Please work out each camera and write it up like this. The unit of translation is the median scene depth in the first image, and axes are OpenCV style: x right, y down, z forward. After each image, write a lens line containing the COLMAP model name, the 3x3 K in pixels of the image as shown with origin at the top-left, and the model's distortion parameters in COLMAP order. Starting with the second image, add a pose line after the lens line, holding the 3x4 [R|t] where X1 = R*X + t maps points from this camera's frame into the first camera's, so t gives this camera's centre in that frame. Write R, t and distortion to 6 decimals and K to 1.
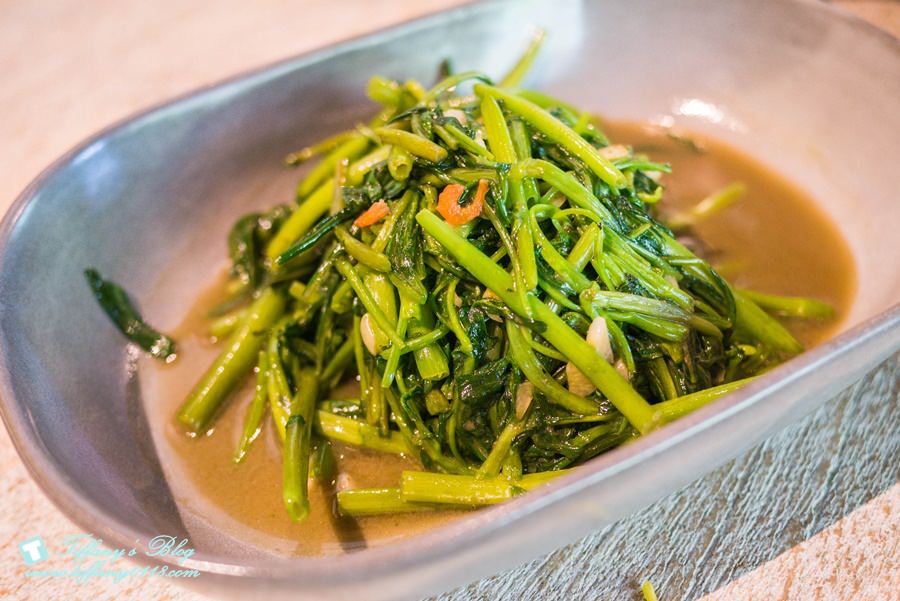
lens RADIAL K [[1021.9, 0, 450.0], [0, 1021.9, 300.5], [0, 0, 1]] dist [-0.013471, -0.010672]
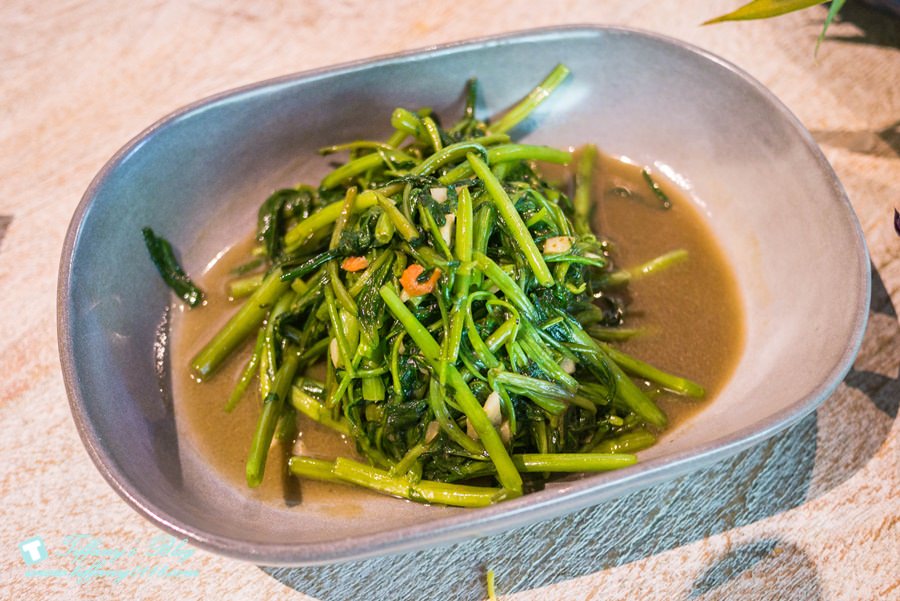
lens RADIAL K [[1064.0, 0, 450.0], [0, 1064.0, 300.5], [0, 0, 1]] dist [-0.021037, -0.021508]
pose [[0.972764, 0.227284, -0.045524, 0.115152], [-0.209649, 0.946457, 0.245492, -0.404873], [0.098883, -0.229262, 0.968329, -0.319246]]
